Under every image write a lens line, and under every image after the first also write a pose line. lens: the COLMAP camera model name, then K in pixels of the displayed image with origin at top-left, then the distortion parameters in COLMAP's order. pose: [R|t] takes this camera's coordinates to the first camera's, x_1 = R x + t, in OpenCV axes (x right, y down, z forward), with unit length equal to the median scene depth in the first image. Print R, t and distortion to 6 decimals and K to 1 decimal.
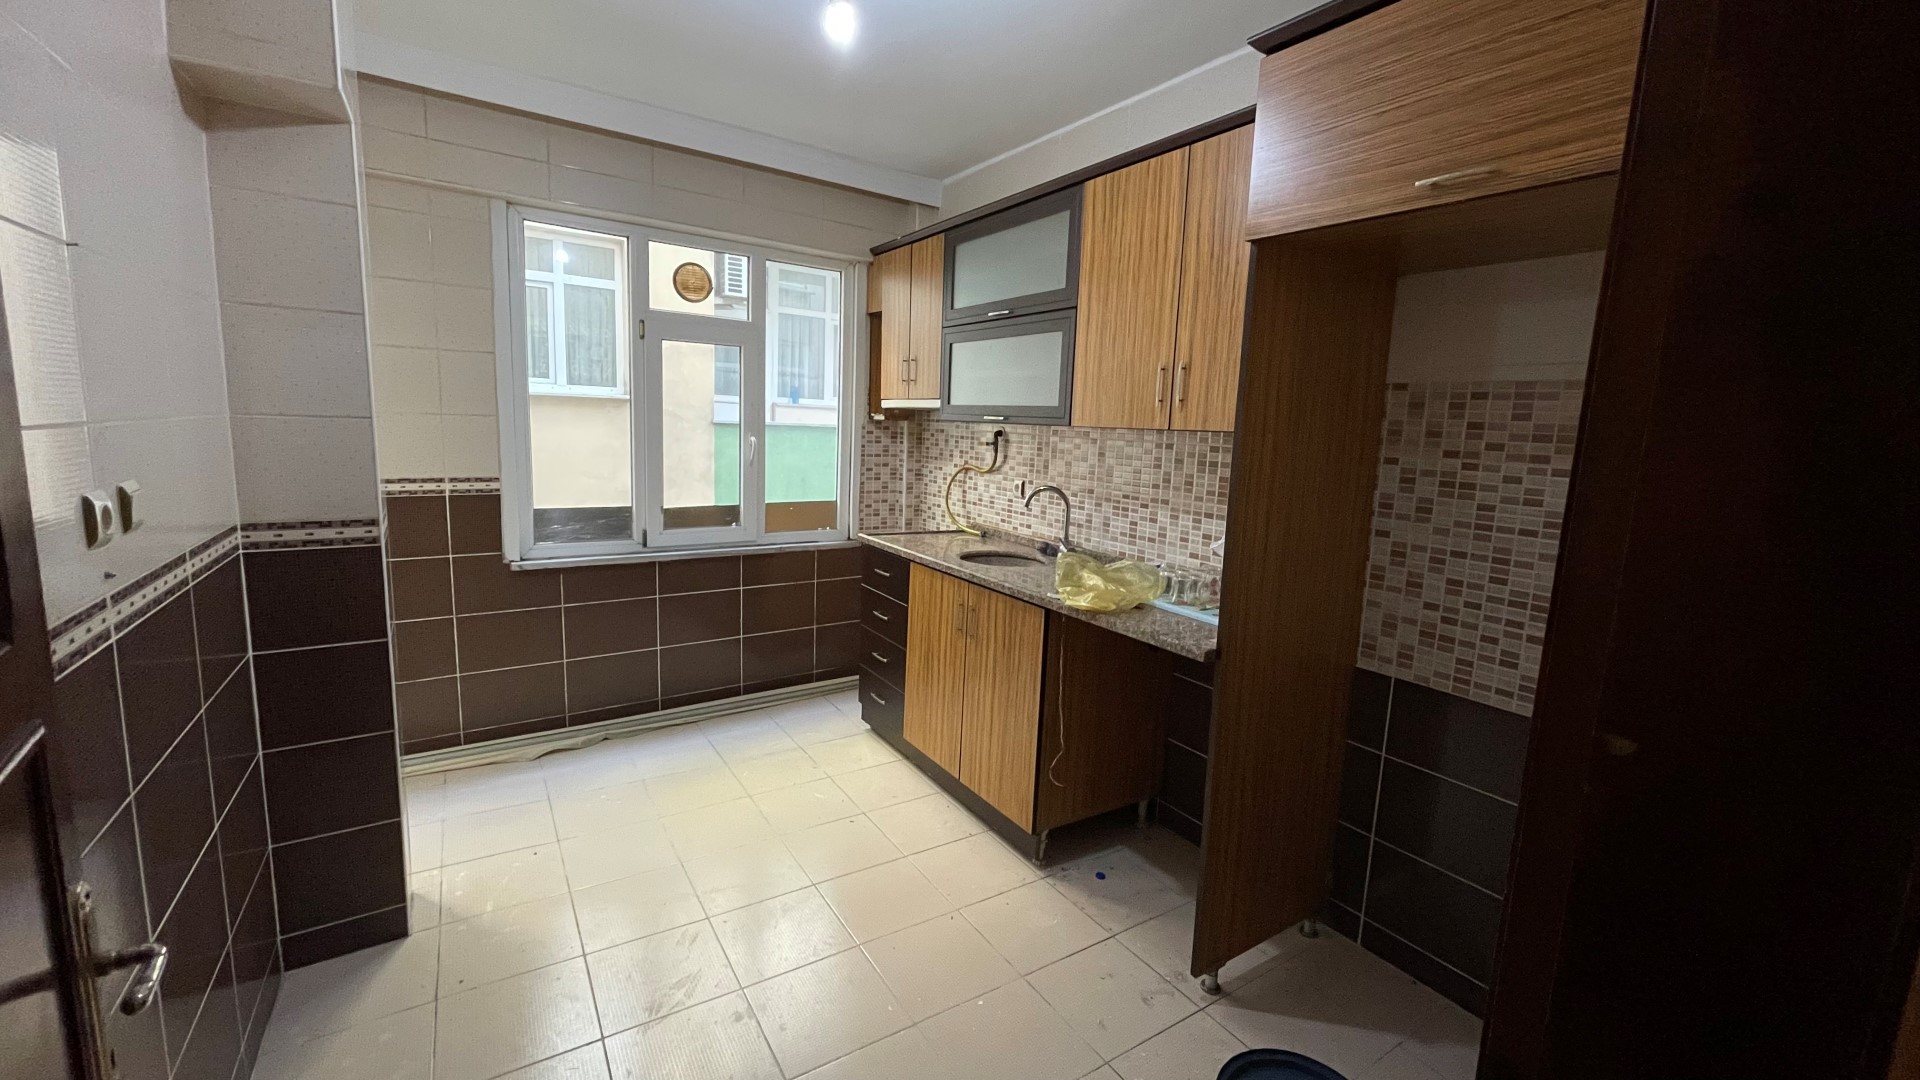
lens RADIAL K [[781.3, 0, 963.2], [0, 781.3, 536.7], [0, 0, 1]] dist [-0.000919, -0.000136]
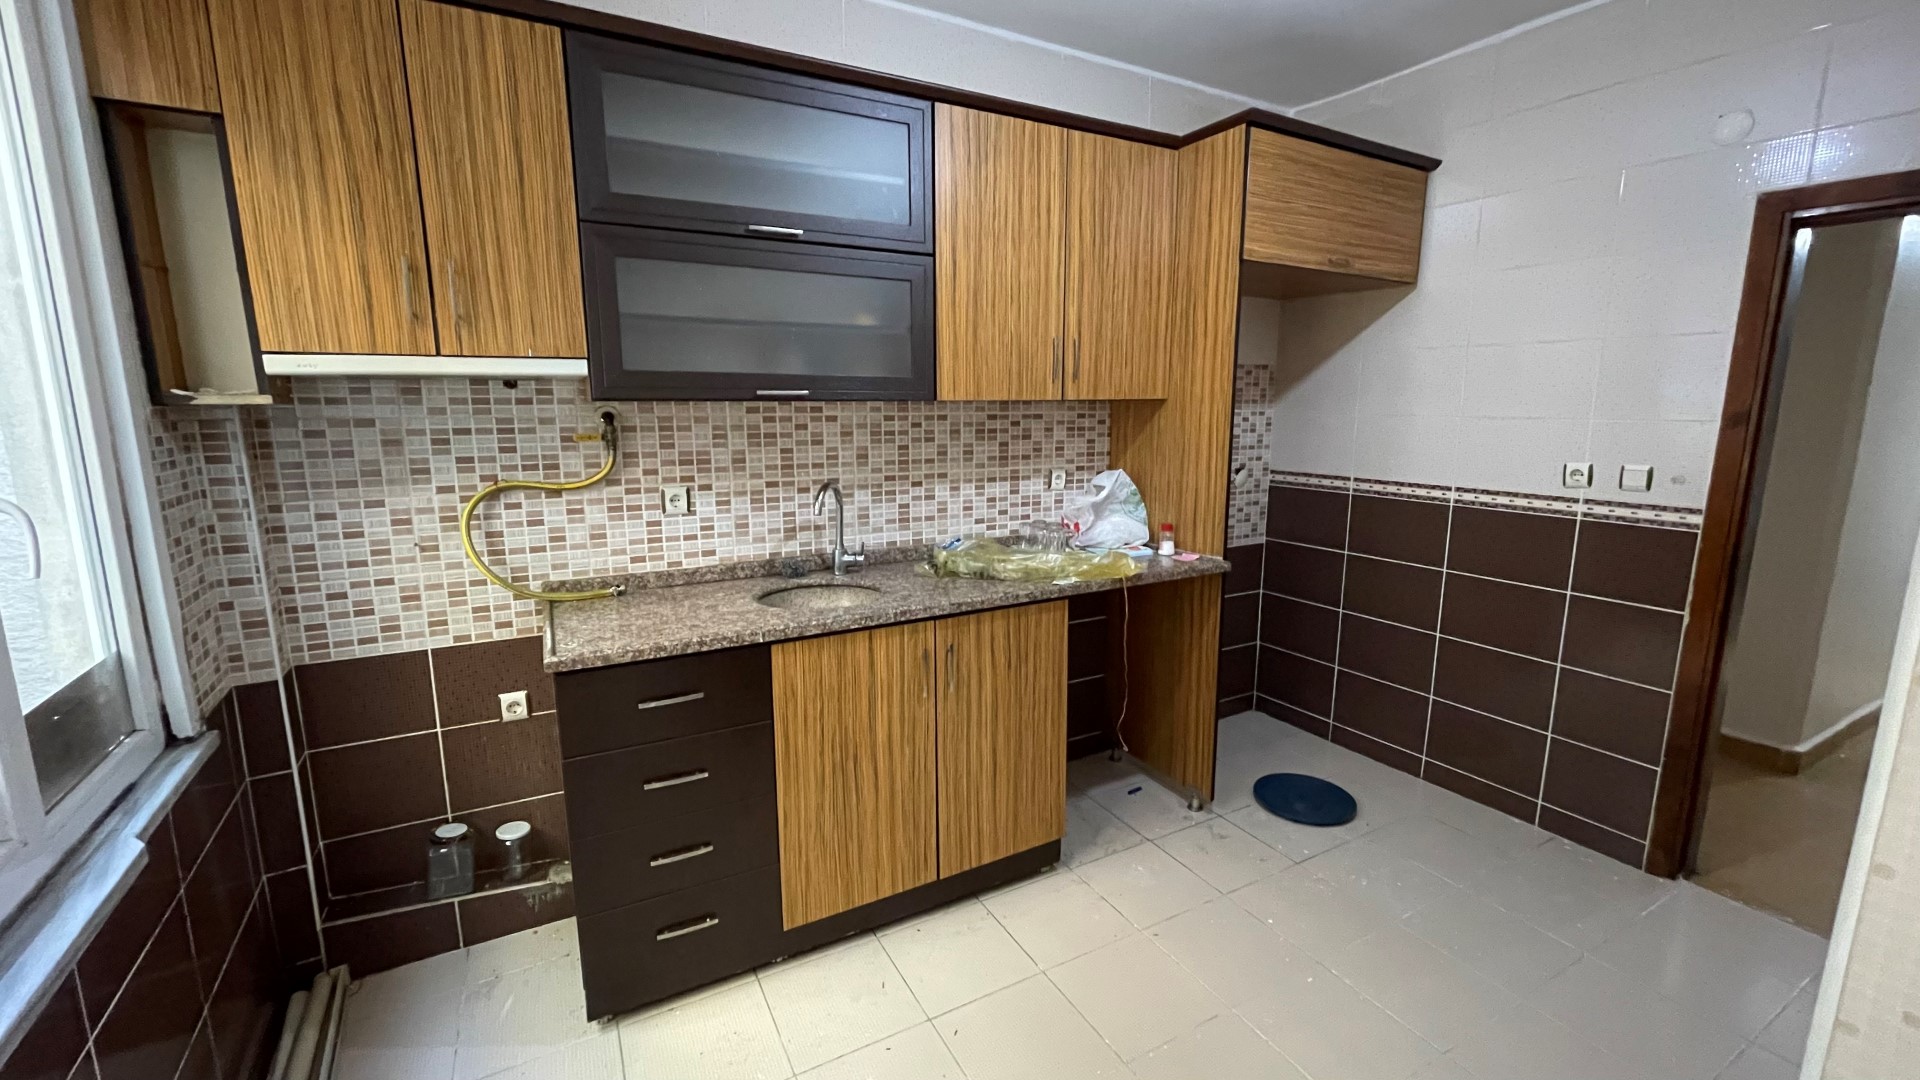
lens RADIAL K [[781.3, 0, 957.8], [0, 781.3, 535.0], [0, 0, 1]] dist [-0.000919, -0.000136]
pose [[0.055577, -0.216829, 0.974626, -0.677740], [0.144833, 0.967561, 0.206999, -0.165674], [-0.987894, 0.129654, 0.085178, 0.887215]]
